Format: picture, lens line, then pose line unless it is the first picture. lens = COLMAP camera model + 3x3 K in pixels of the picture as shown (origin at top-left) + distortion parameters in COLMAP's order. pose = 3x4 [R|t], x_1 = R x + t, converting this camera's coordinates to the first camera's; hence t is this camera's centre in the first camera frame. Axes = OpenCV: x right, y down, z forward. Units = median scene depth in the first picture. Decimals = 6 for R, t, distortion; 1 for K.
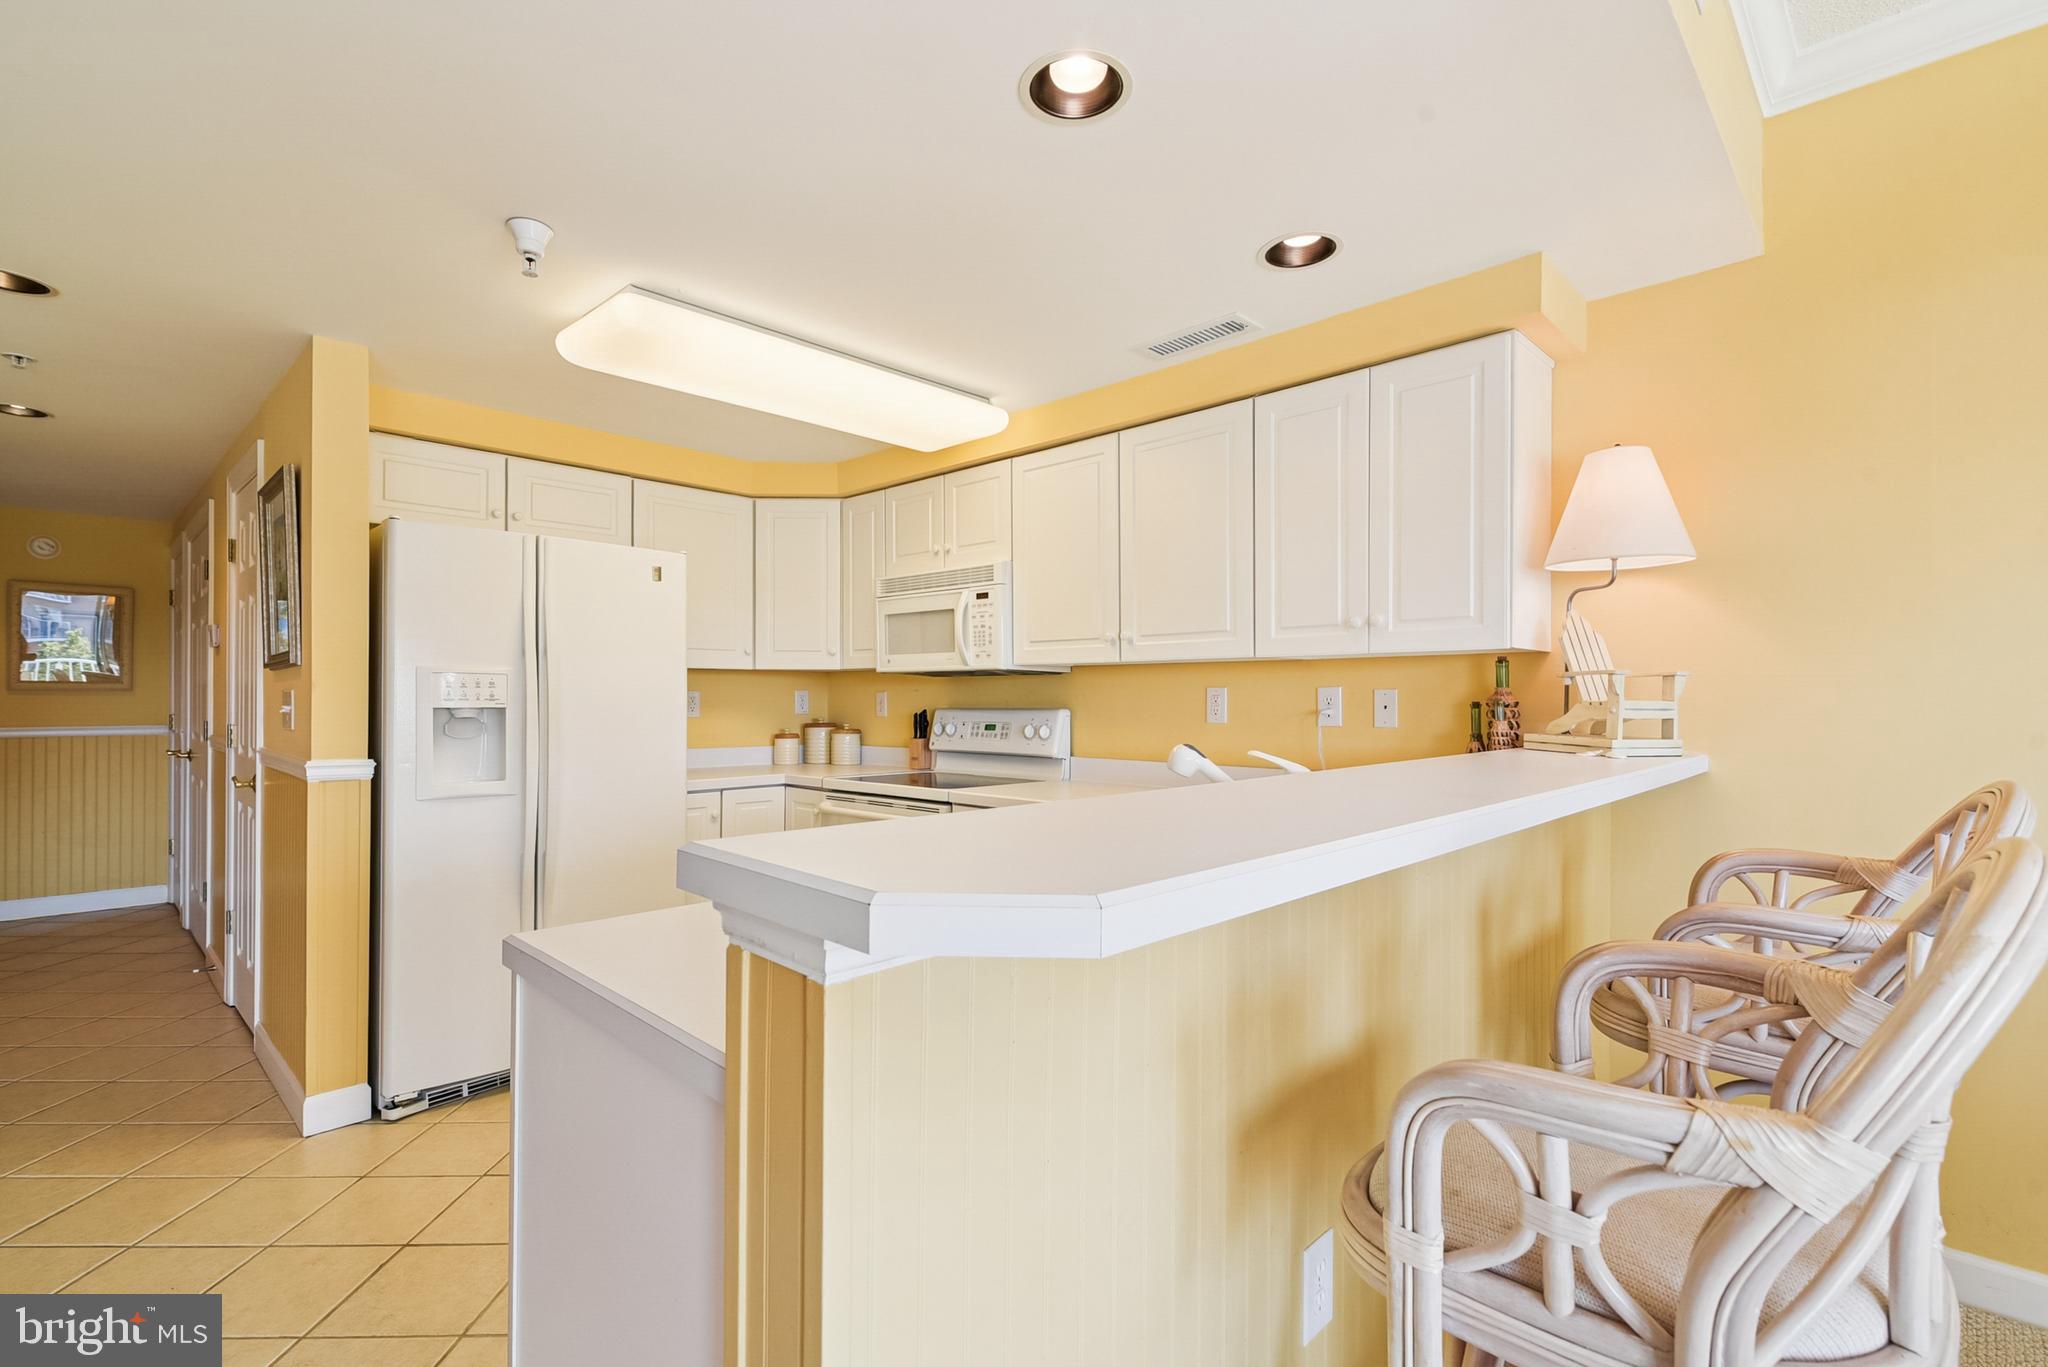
lens RADIAL K [[933.1, 0, 1031.0], [0, 933.1, 685.5], [0, 0, 1]] dist [0.031345, -0.013836]
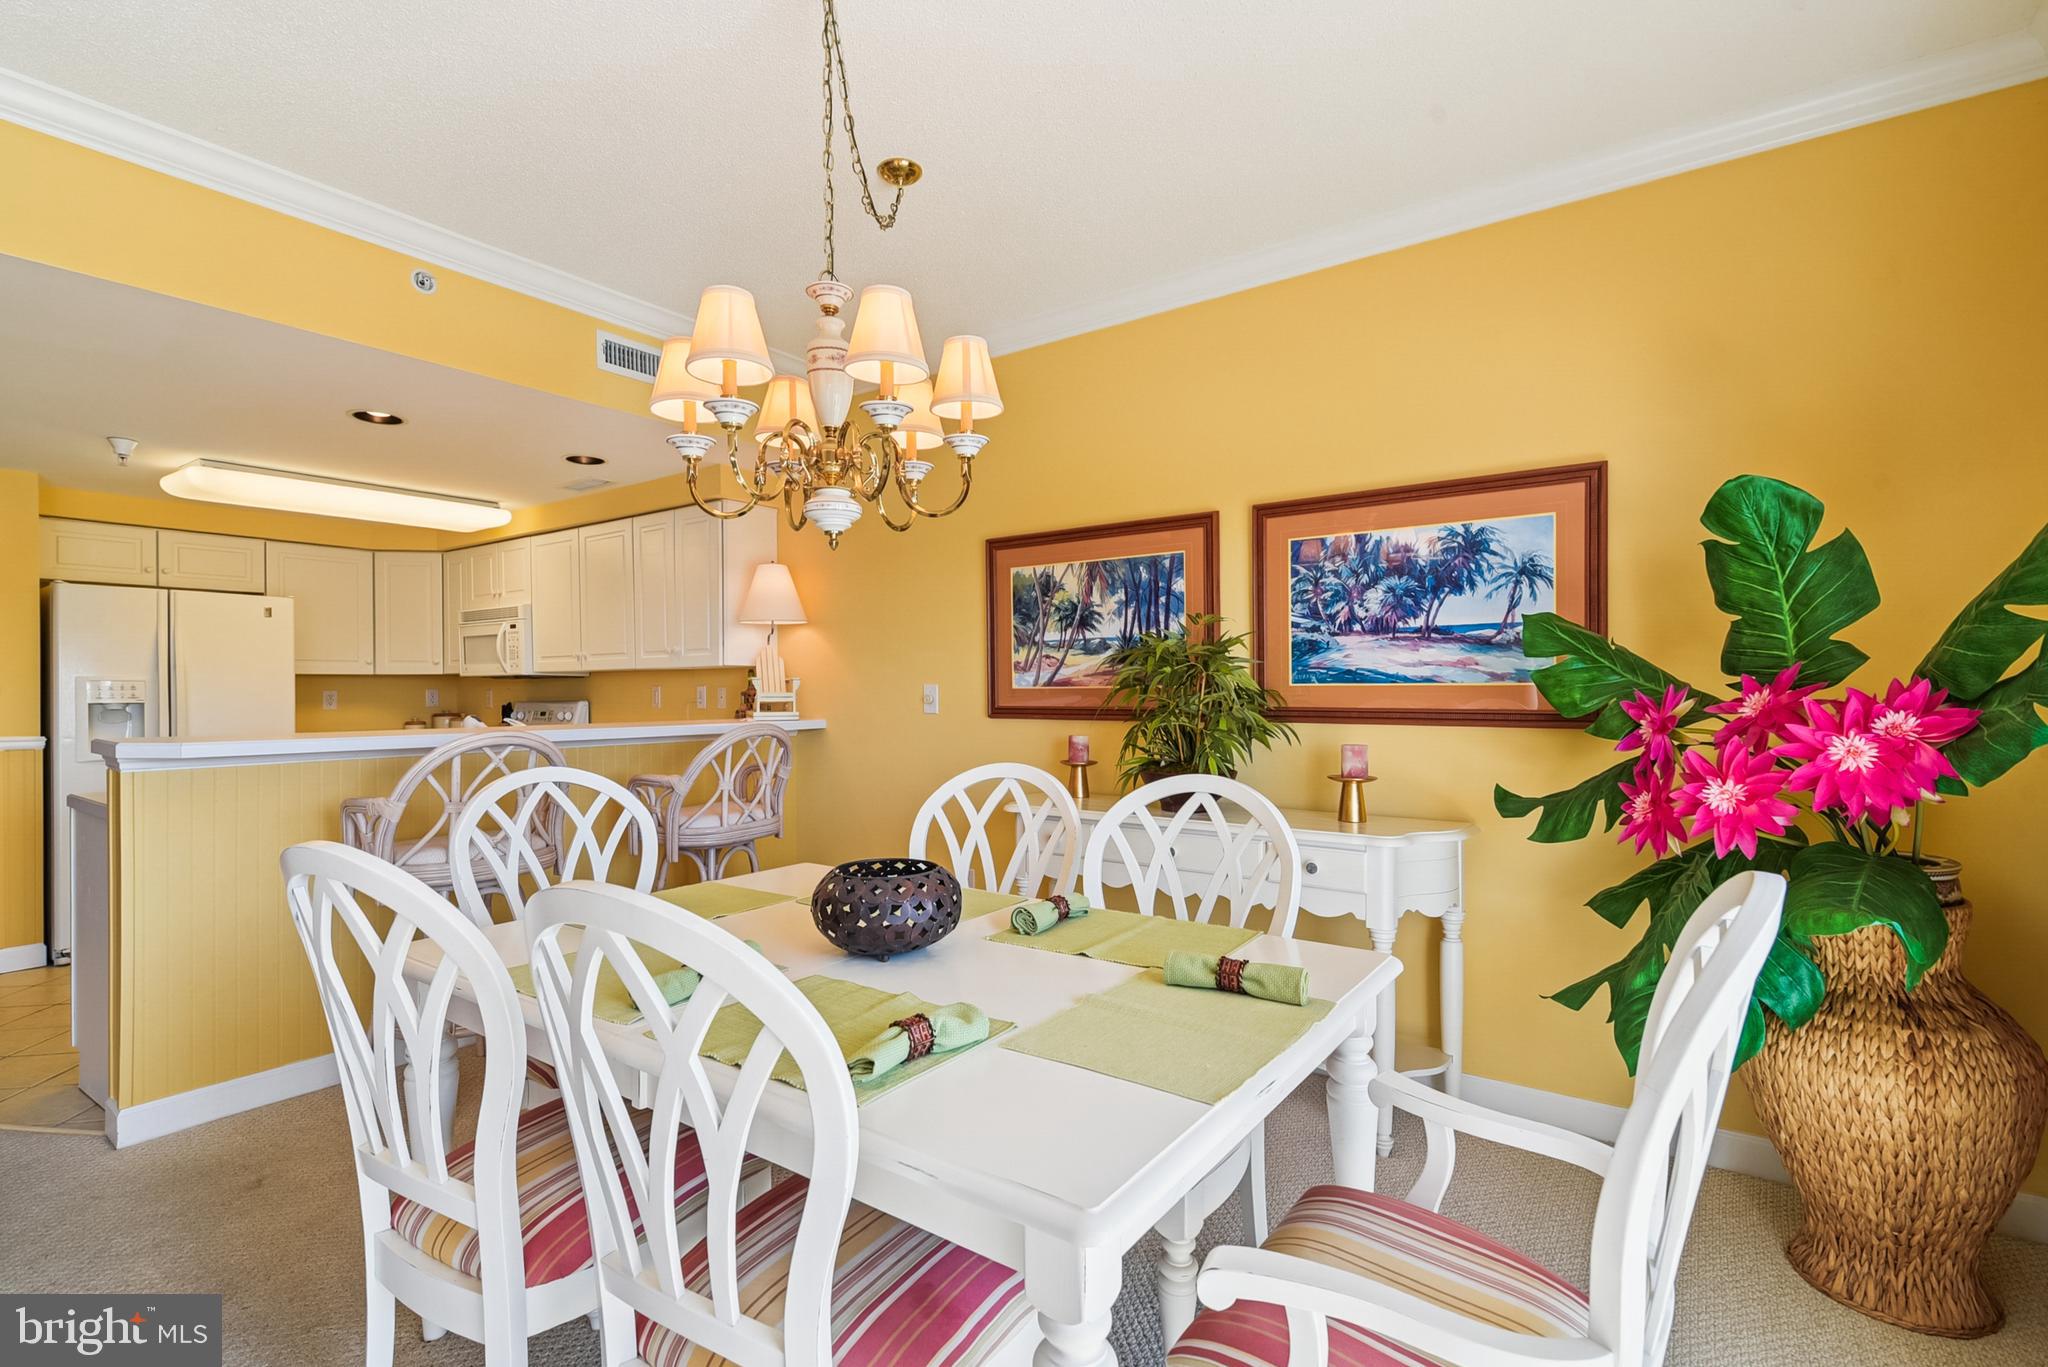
lens RADIAL K [[933.1, 0, 1031.0], [0, 933.1, 685.5], [0, 0, 1]] dist [0.031345, -0.013836]
pose [[0.989305, -0.006888, 0.145702, 0.593675], [0.006024, 0.999962, 0.006370, -0.005193], [-0.145740, -0.005424, 0.989308, -0.680591]]
